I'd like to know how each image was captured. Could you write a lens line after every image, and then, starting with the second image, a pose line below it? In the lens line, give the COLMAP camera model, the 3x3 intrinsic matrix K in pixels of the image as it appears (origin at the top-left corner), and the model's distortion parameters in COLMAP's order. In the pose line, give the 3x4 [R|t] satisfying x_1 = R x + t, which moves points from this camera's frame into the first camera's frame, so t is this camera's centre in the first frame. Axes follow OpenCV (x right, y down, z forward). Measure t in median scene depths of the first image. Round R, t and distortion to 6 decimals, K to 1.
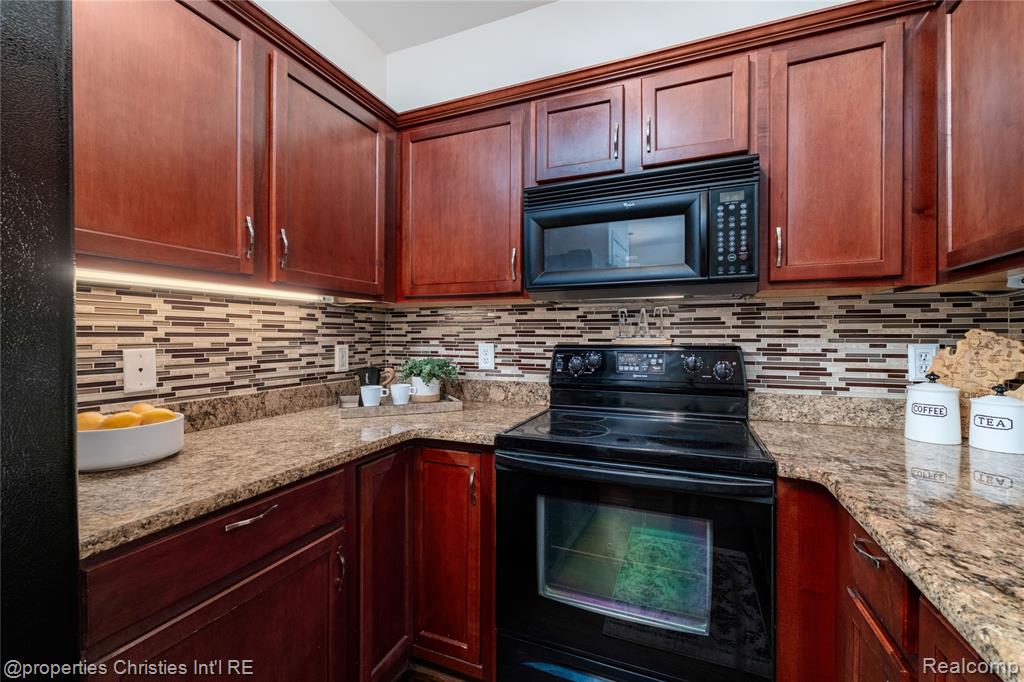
lens RADIAL K [[439.0, 0, 512.0], [0, 439.0, 341.0], [0, 0, 1]] dist [0.000683, 0.000074]
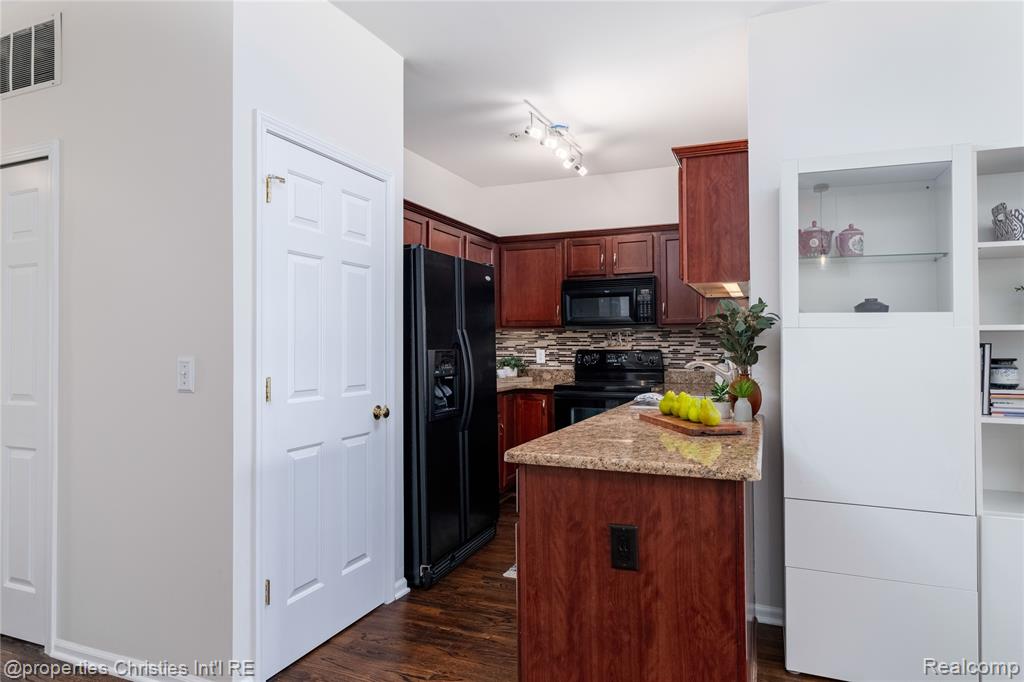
lens RADIAL K [[610.2, 0, 512.0], [0, 610.2, 341.0], [0, 0, 1]] dist [-0.004589, -0.001633]
pose [[0.999984, -0.005537, -0.000719, -0.202070], [0.005527, 0.999900, -0.012990, 0.002259], [0.000790, 0.012986, 0.999915, -1.839755]]
